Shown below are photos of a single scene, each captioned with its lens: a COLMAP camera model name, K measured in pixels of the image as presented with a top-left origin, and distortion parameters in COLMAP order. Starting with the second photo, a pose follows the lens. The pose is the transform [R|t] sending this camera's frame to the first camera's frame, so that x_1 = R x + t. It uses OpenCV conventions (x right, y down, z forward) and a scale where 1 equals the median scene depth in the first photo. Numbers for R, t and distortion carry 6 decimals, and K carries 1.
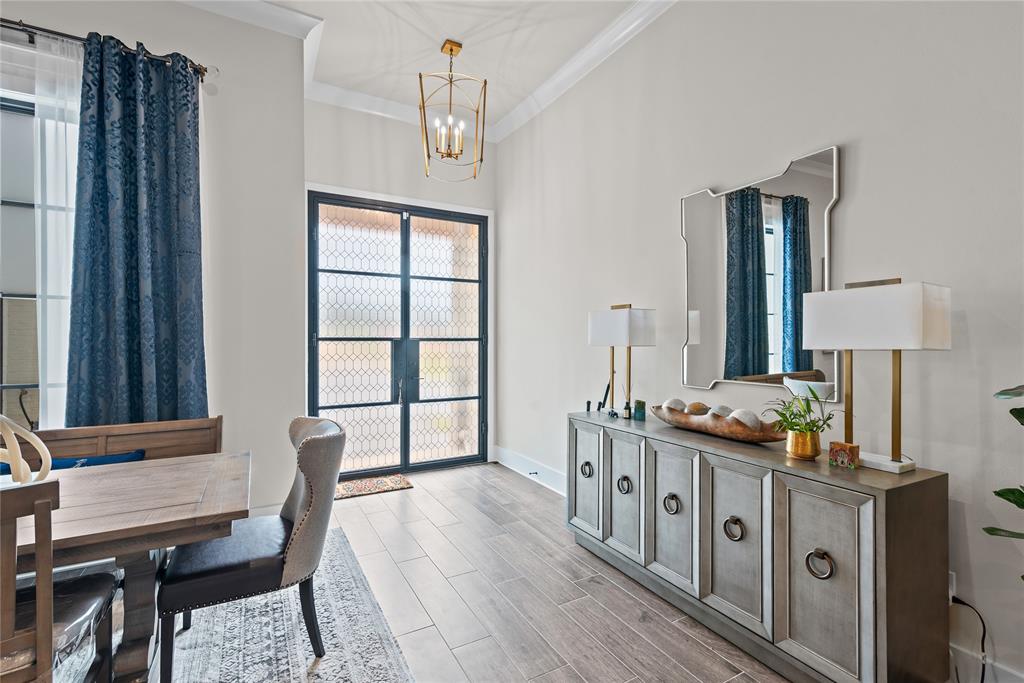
lens RADIAL K [[468.8, 0, 509.7], [0, 468.8, 342.8], [0, 0, 1]] dist [0.016055, 0.000783]
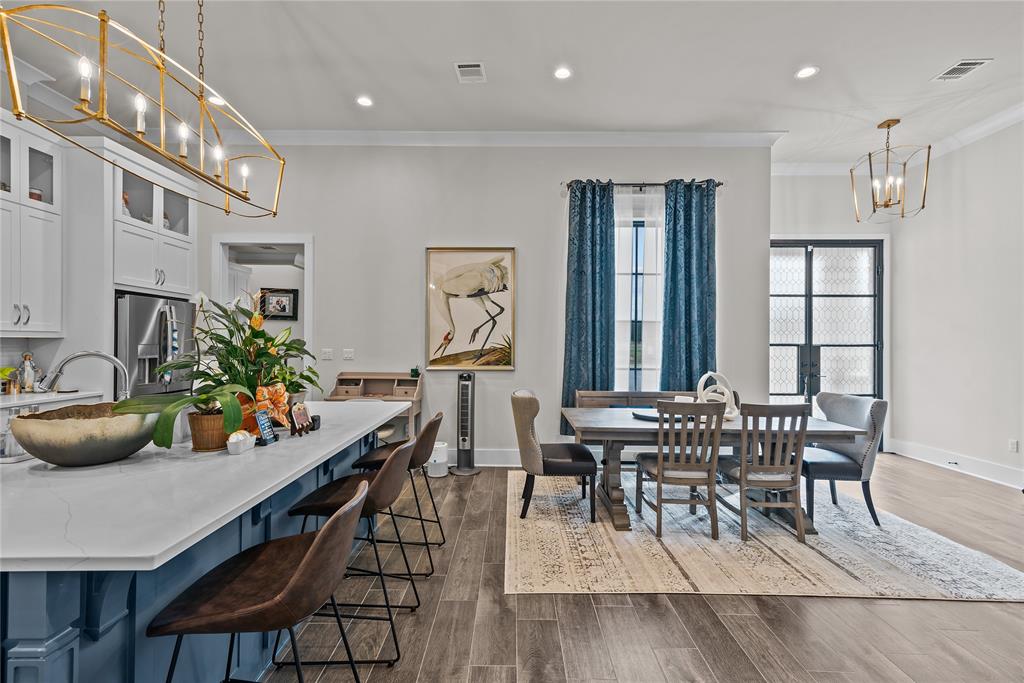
lens RADIAL K [[468.8, 0, 509.7], [0, 468.8, 342.8], [0, 0, 1]] dist [0.016055, 0.000783]
pose [[0.873834, -0.000105, -0.486224, -0.312465], [-0.005536, 0.999933, -0.010166, 0.004004], [0.486192, 0.011575, 0.873775, -0.519237]]
